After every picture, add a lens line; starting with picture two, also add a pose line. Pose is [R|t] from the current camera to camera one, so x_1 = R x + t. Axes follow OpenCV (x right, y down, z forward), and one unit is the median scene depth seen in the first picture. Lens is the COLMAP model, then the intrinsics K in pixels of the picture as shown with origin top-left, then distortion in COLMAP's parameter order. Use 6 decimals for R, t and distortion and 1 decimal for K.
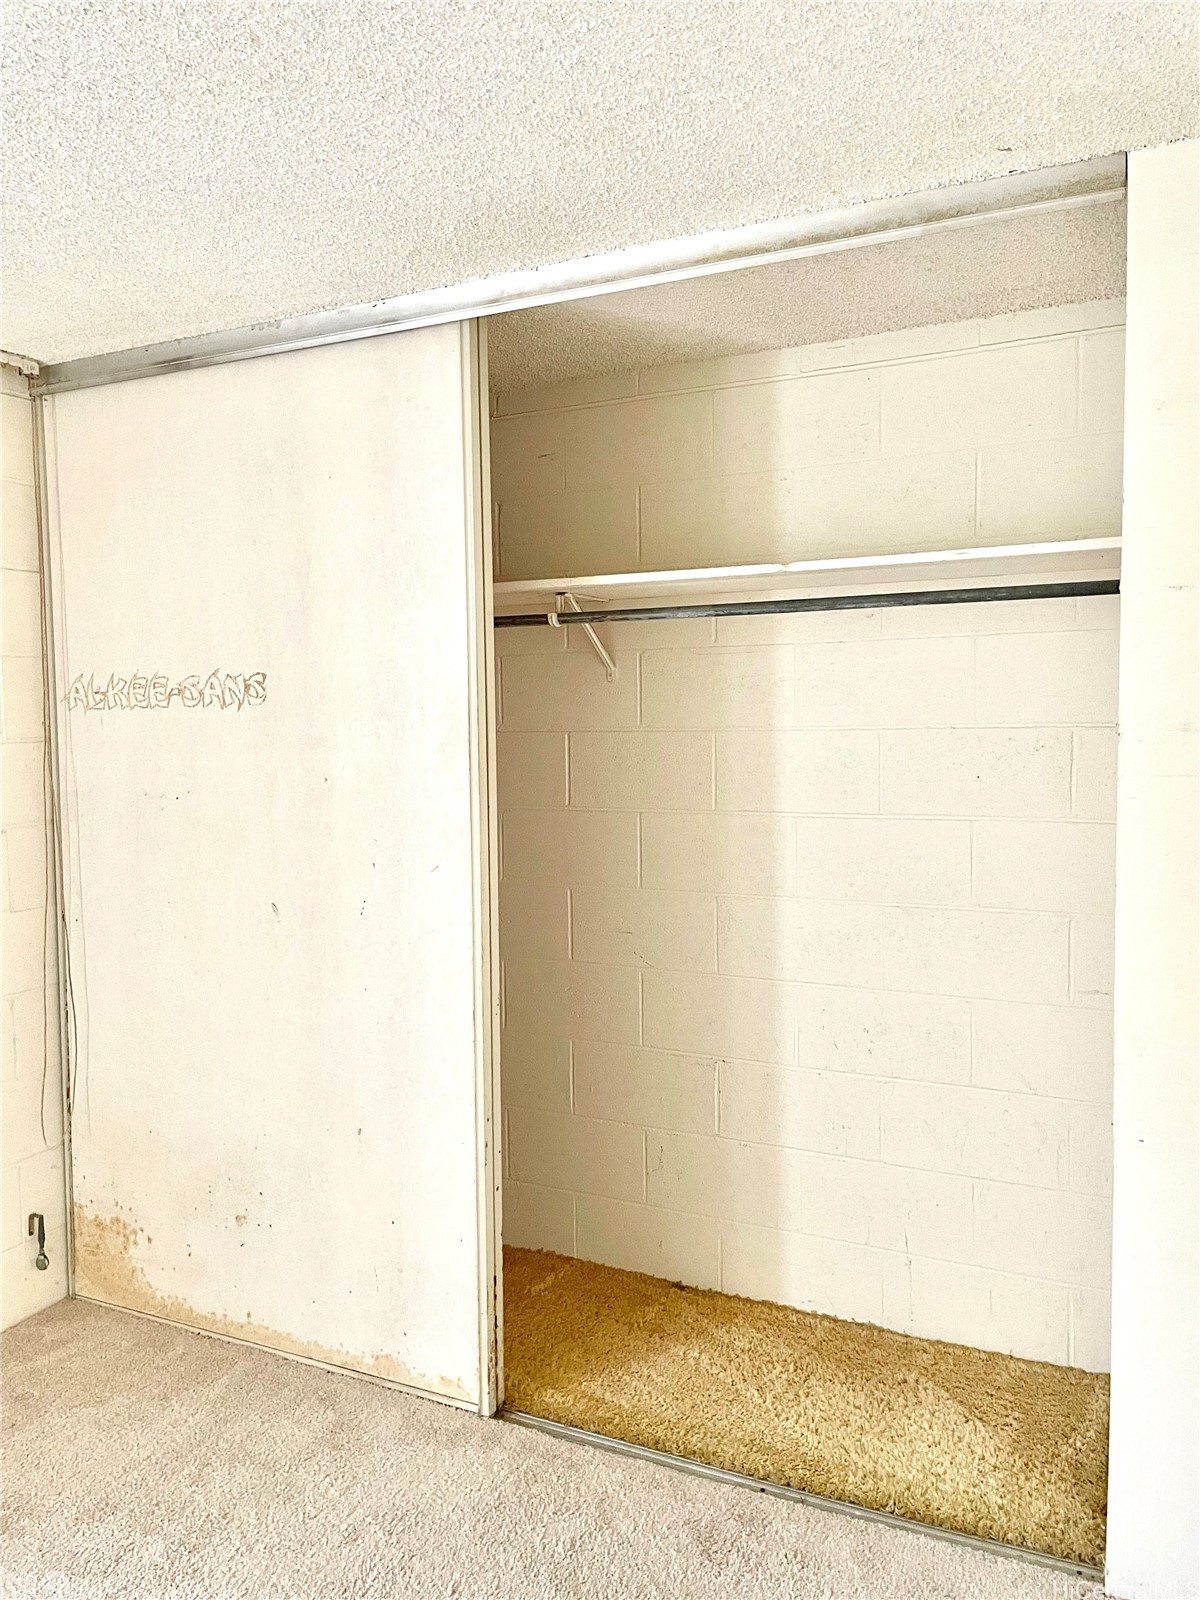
lens RADIAL K [[1236.8, 0, 600.0], [0, 1236.8, 800.0], [0, 0, 1]] dist [0.080157, -0.106183]
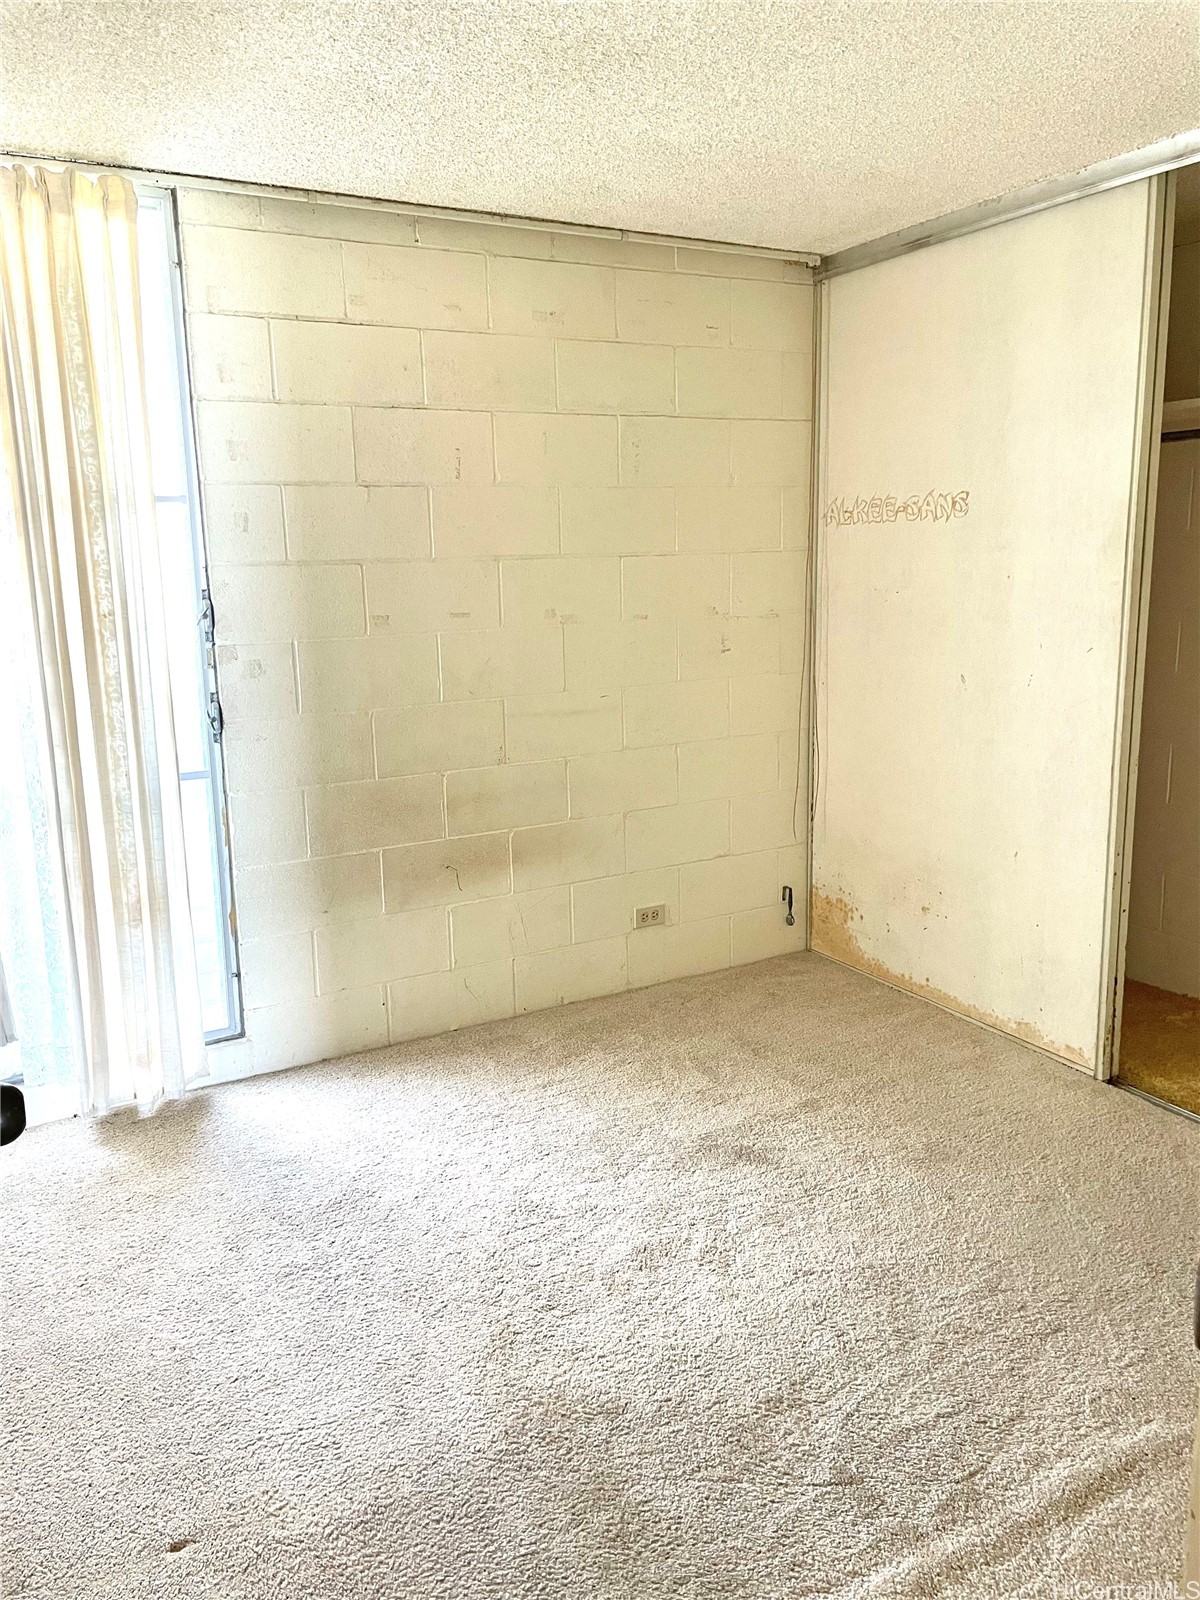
lens RADIAL K [[1236.8, 0, 600.0], [0, 1236.8, 800.0], [0, 0, 1]] dist [0.080157, -0.106183]
pose [[0.827019, 0.102226, -0.552801, 0.152000], [-0.022601, 0.988579, 0.149000, 0.027209], [0.561719, -0.110733, 0.819884, -0.281692]]
